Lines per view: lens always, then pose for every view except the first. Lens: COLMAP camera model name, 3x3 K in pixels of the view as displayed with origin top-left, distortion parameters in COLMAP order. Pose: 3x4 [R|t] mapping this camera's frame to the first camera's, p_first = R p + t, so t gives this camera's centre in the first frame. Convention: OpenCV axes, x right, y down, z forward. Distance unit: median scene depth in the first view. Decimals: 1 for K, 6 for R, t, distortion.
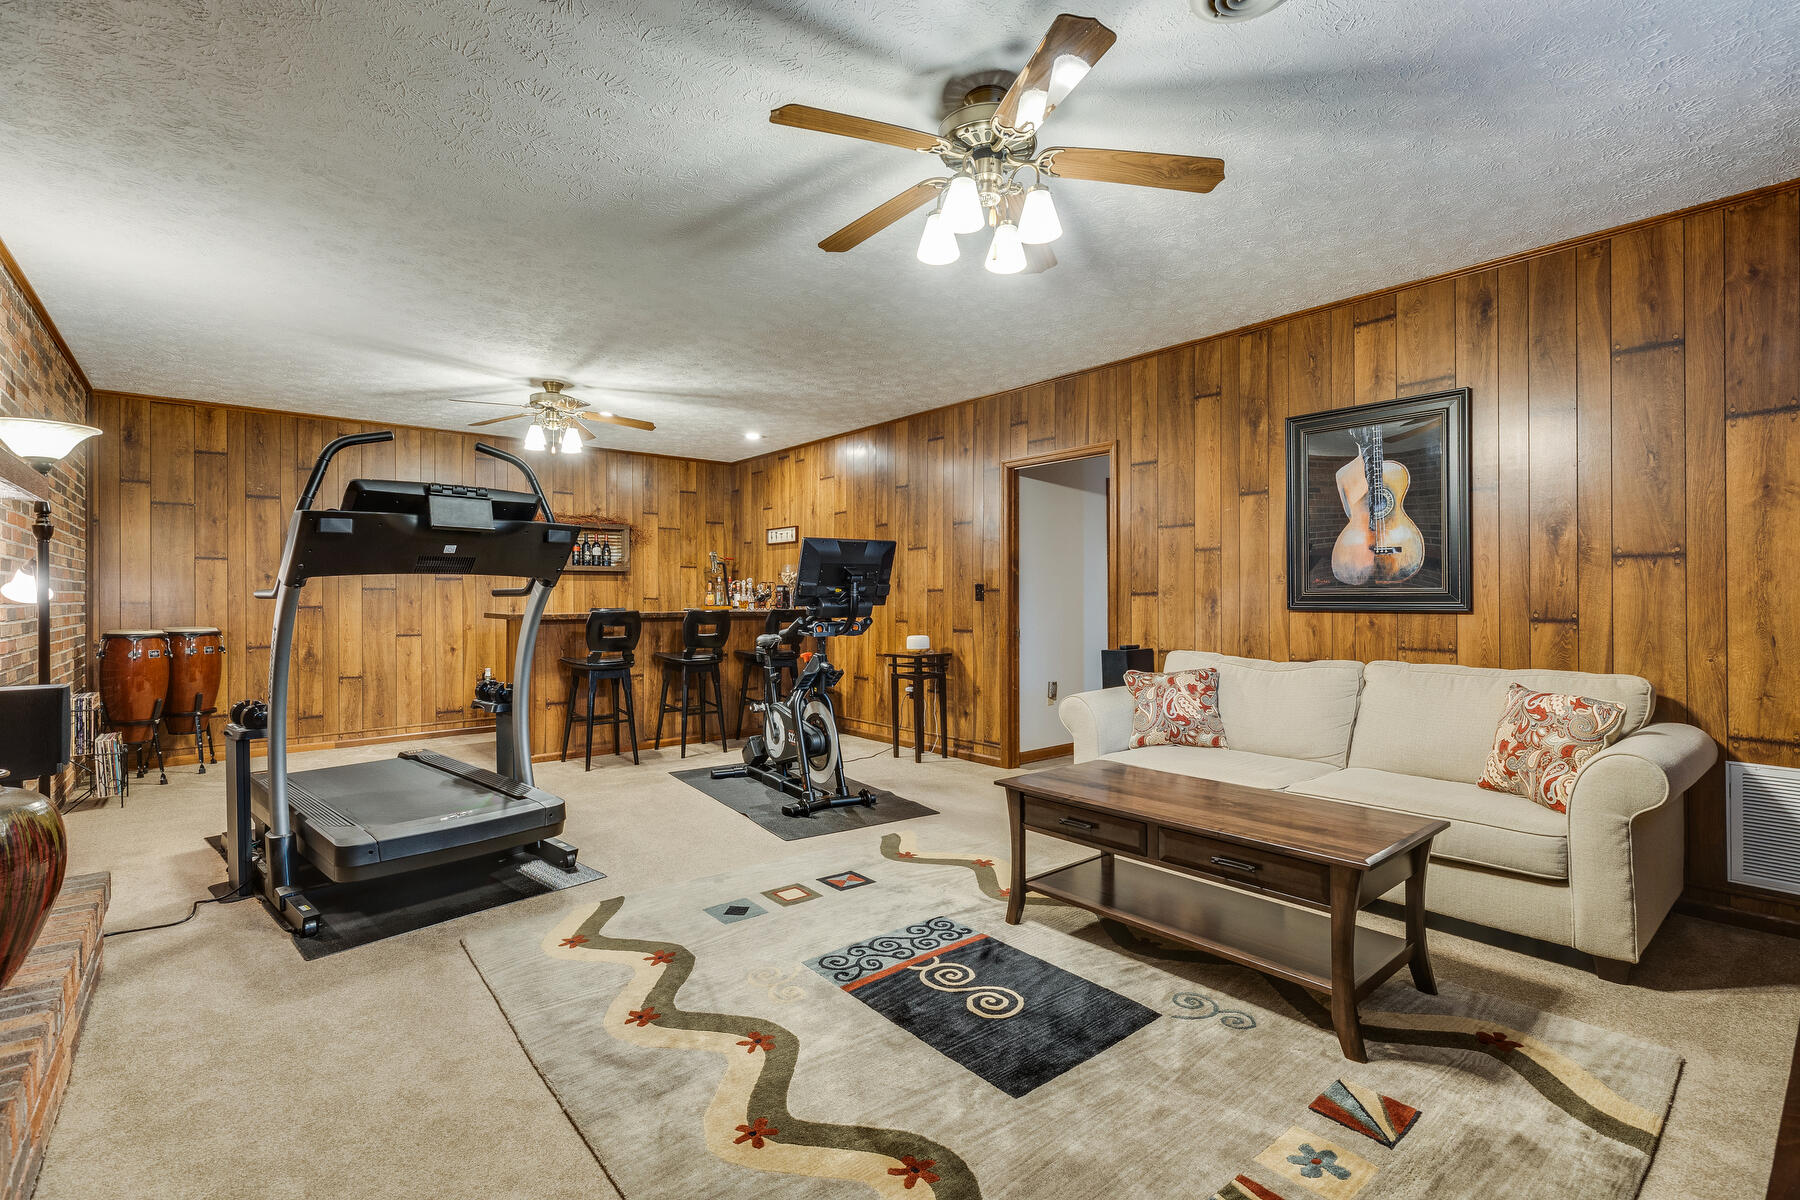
lens RADIAL K [[808.5, 0, 899.8], [0, 808.5, 596.8], [0, 0, 1]] dist [0.003921, 0.000391]
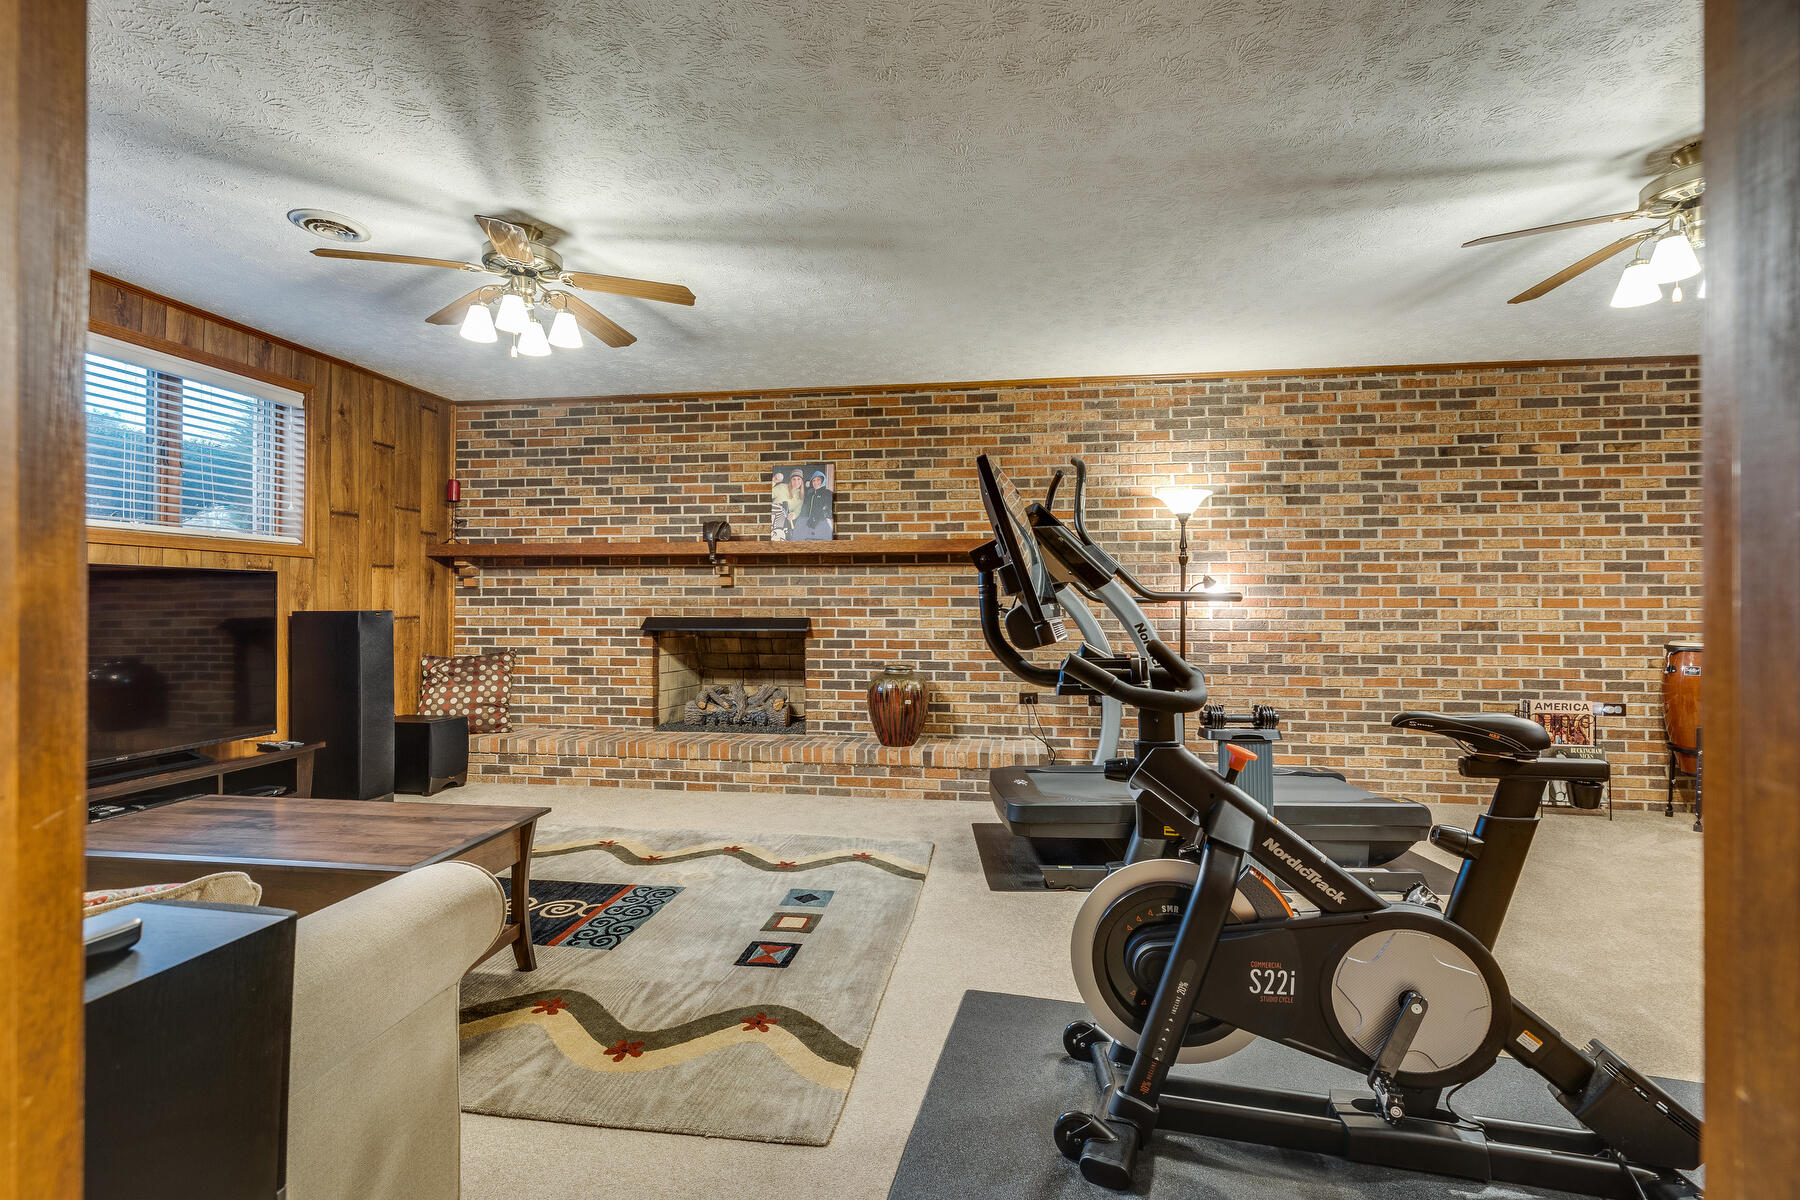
lens RADIAL K [[808.5, 0, 899.8], [0, 808.5, 596.8], [0, 0, 1]] dist [0.003921, 0.000391]
pose [[-0.743267, -0.004439, -0.668980, 0.211141], [-0.001214, 0.999985, -0.005286, -0.000077], [0.668994, -0.003117, -0.743261, 0.945529]]
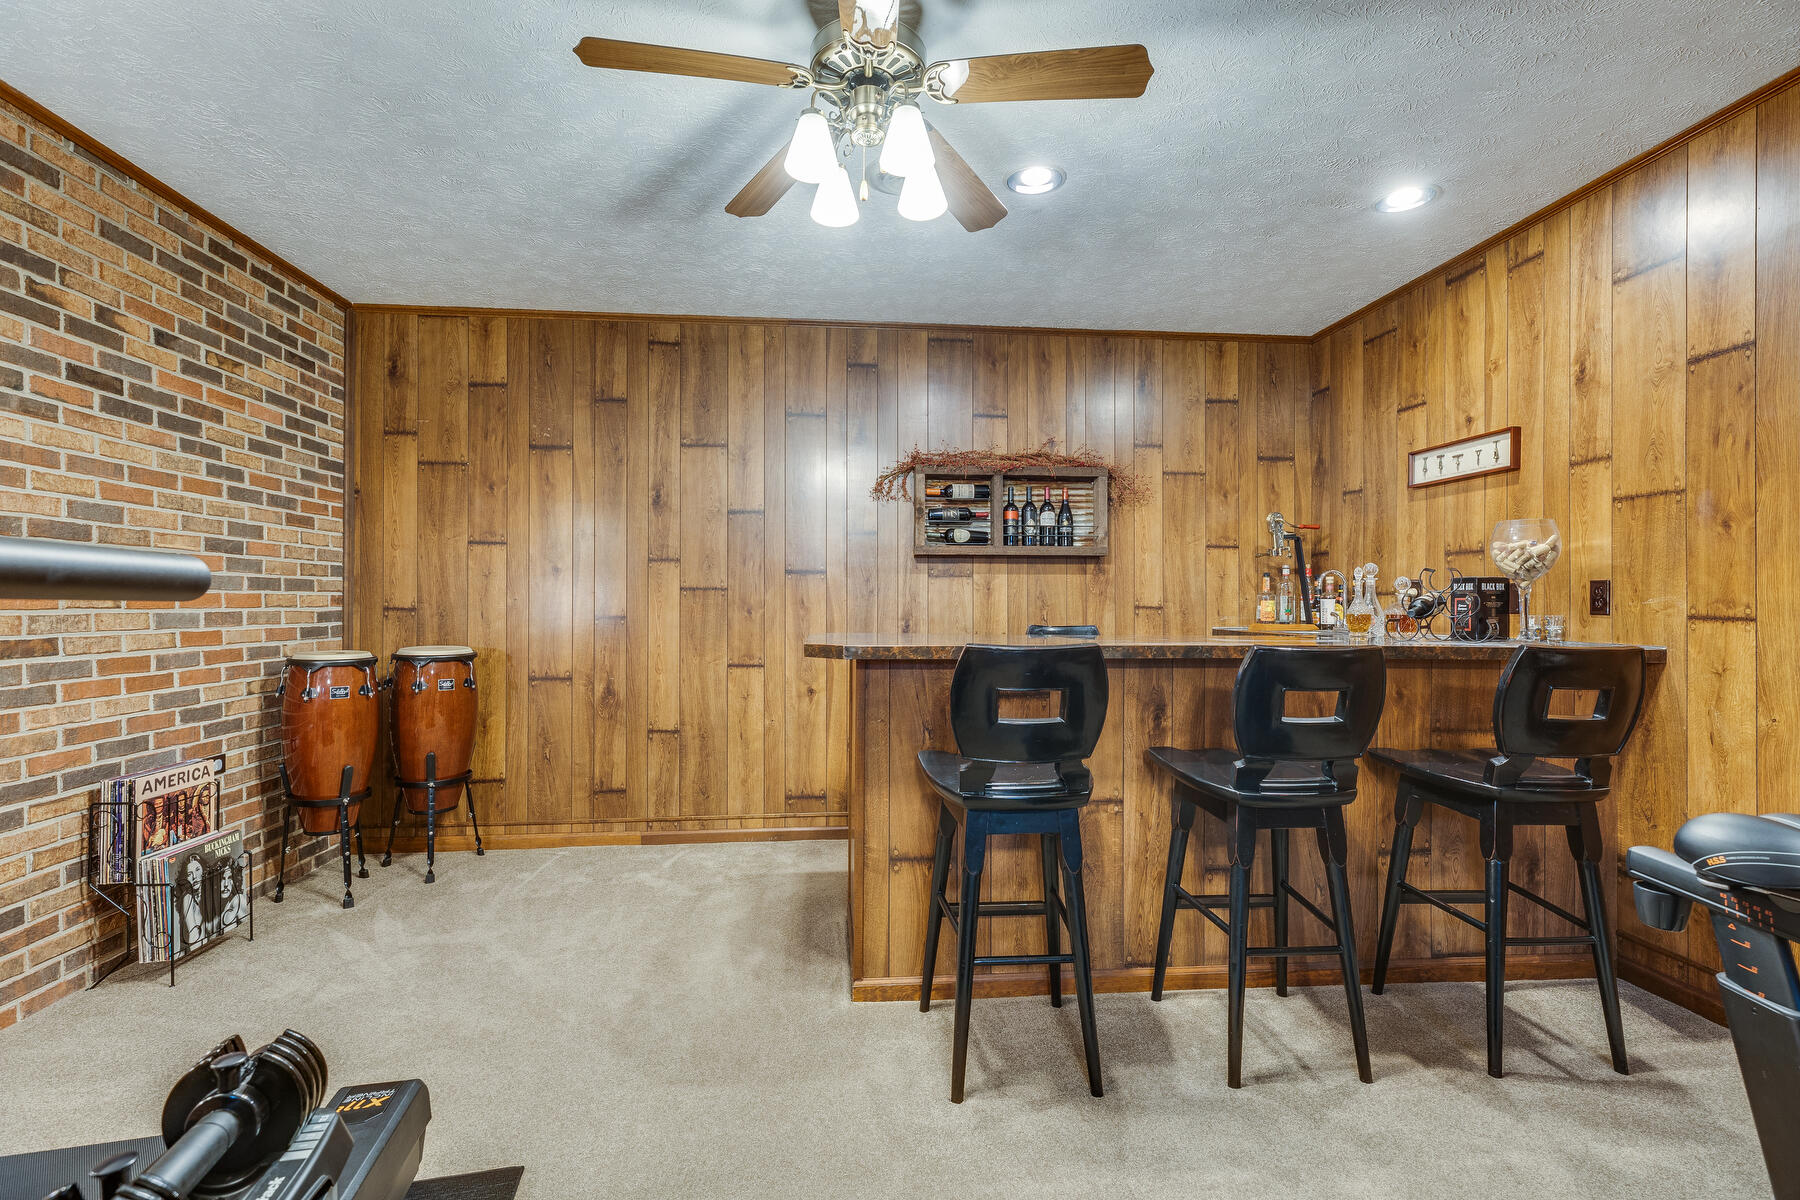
lens RADIAL K [[808.5, 0, 899.8], [0, 808.5, 596.8], [0, 0, 1]] dist [0.003921, 0.000391]
pose [[0.821674, 0.000739, -0.569957, -0.191960], [-0.005461, 0.999963, -0.006576, -0.000511], [0.569932, 0.008516, 0.821648, 0.648520]]
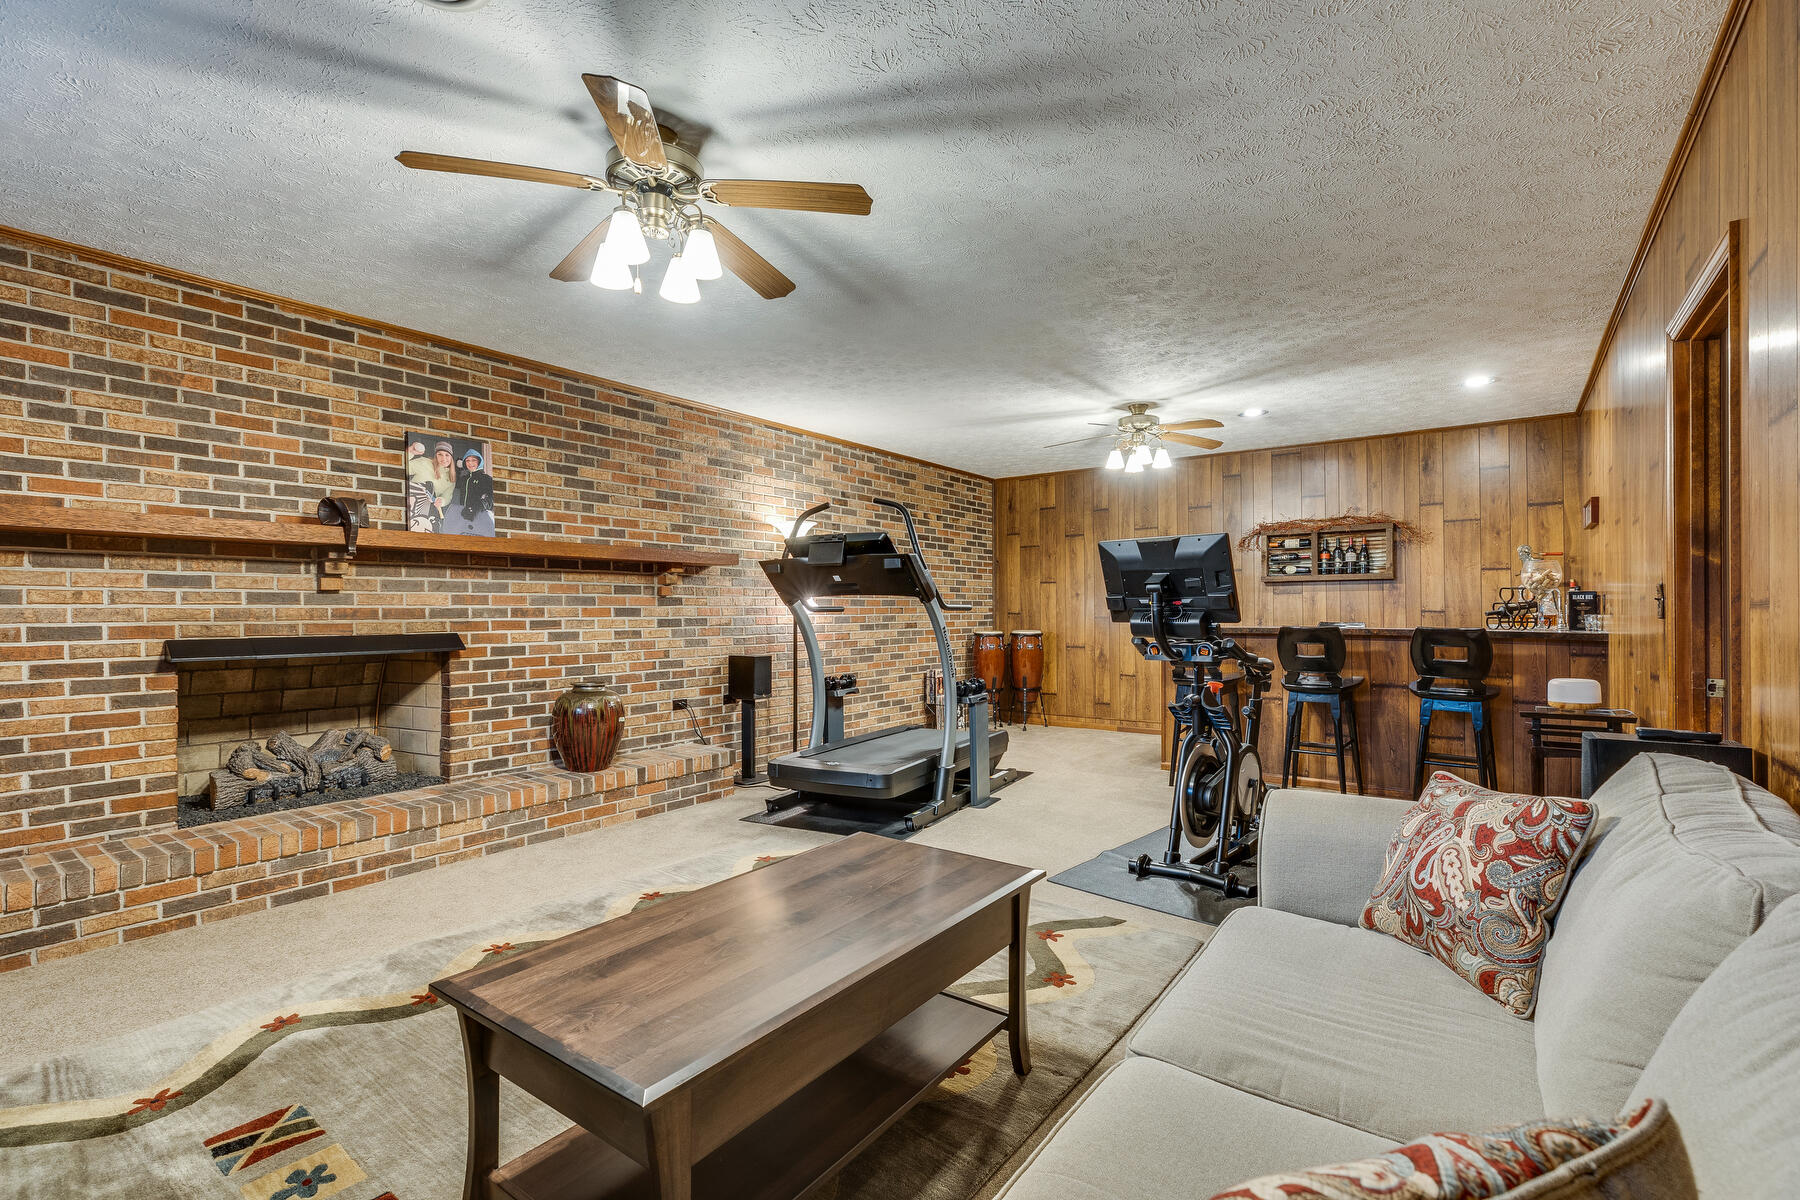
lens RADIAL K [[808.5, 0, 899.8], [0, 808.5, 596.8], [0, 0, 1]] dist [0.003921, 0.000391]
pose [[0.235619, -0.014620, -0.971735, 0.466995], [0.001965, 0.999892, -0.014567, -0.002090], [0.971843, 0.001523, 0.235622, 0.414210]]
